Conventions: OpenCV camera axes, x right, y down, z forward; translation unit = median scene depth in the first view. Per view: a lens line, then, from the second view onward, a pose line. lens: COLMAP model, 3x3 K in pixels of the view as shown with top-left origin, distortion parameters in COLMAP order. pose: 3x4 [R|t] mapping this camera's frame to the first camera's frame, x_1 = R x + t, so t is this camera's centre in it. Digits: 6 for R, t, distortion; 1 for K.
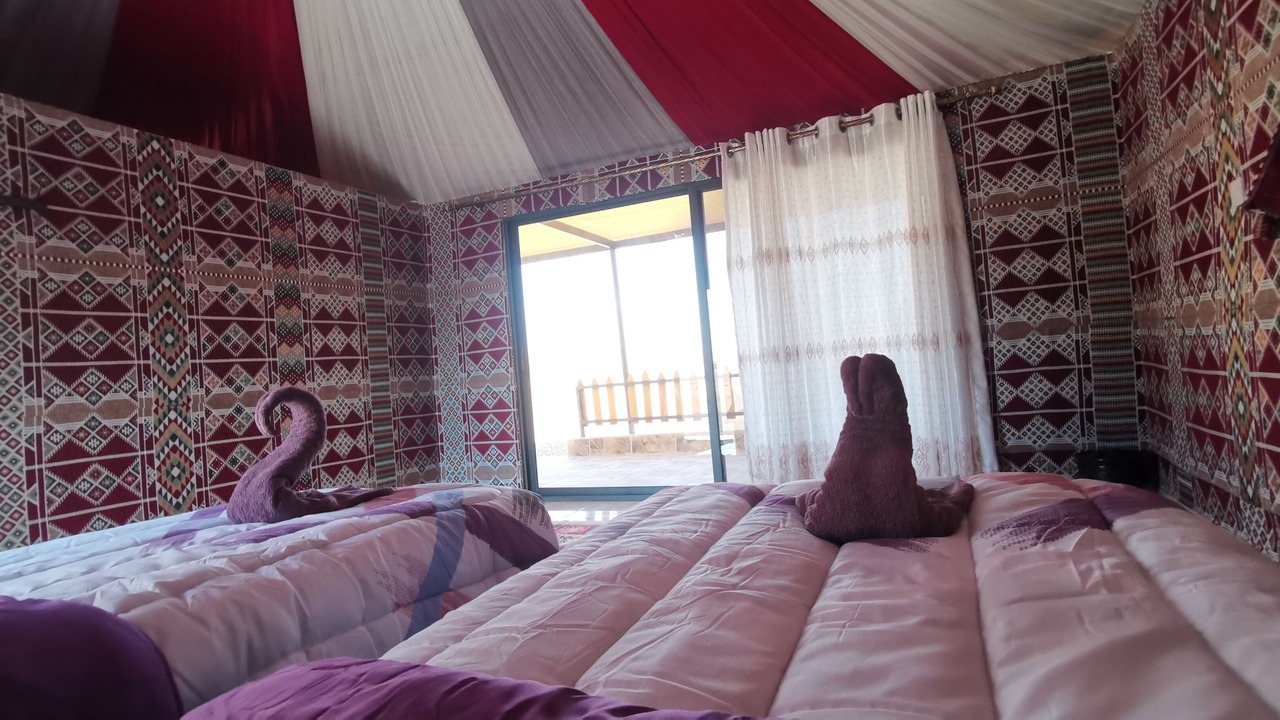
lens RADIAL K [[691.7, 0, 628.8], [0, 691.7, 370.3], [0, 0, 1]] dist [0.001903, 0.012071]
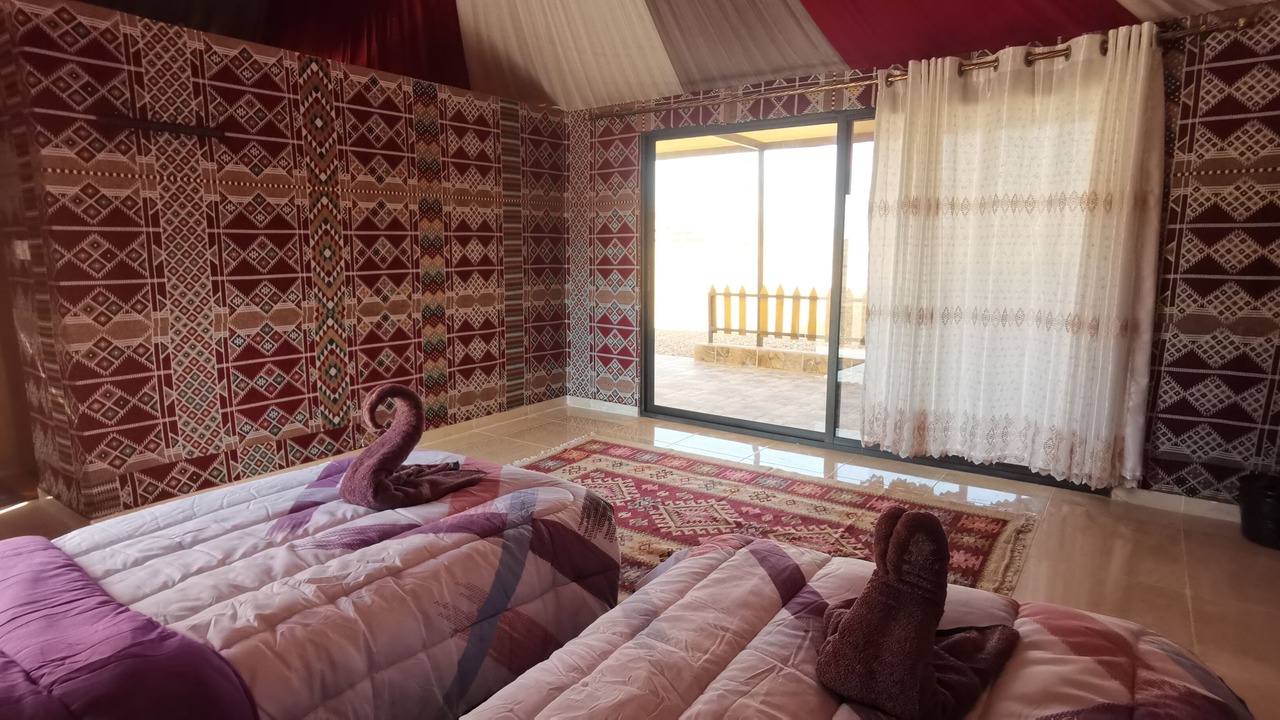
lens RADIAL K [[691.7, 0, 636.6], [0, 691.7, 360.3], [0, 0, 1]] dist [0.001903, 0.012071]
pose [[0.975022, 0.114080, -0.190575, 0.044720], [-0.077174, 0.978563, 0.190941, -0.122014], [0.208272, -0.171464, 0.962924, 0.012758]]
